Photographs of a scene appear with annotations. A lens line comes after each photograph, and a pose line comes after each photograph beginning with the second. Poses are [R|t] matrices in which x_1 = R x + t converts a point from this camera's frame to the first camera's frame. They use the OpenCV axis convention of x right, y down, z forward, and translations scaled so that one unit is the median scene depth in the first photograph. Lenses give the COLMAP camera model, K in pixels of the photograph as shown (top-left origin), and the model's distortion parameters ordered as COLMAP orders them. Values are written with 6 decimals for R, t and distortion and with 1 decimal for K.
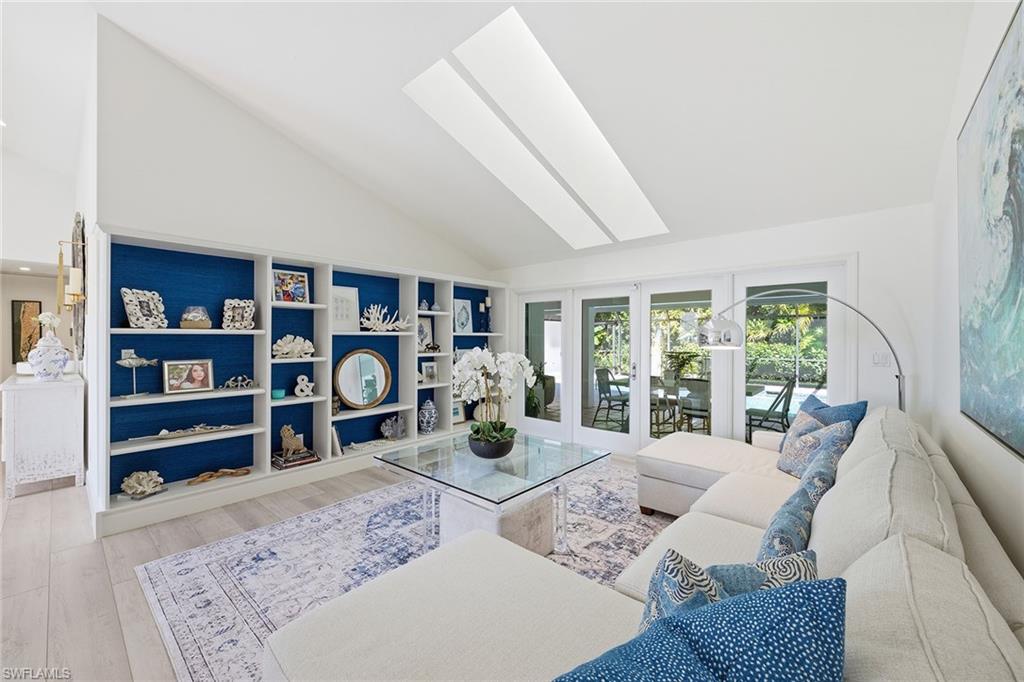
lens RADIAL K [[406.2, 0, 509.7], [0, 406.2, 338.5], [0, 0, 1]] dist [-0.001294, -0.000292]
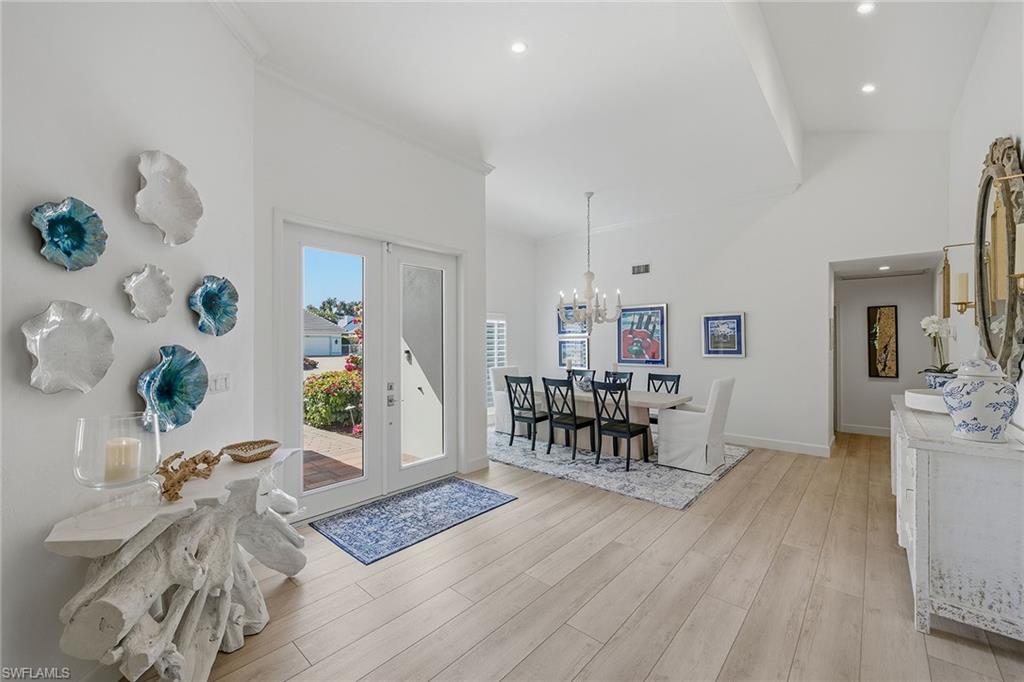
lens RADIAL K [[406.2, 0, 509.7], [0, 406.2, 338.5], [0, 0, 1]] dist [-0.001294, -0.000292]
pose [[-0.002916, -0.010935, -0.999936, -0.344221], [-0.000348, 0.999940, -0.010934, -0.014322], [0.999996, 0.000317, -0.002920, 0.216133]]
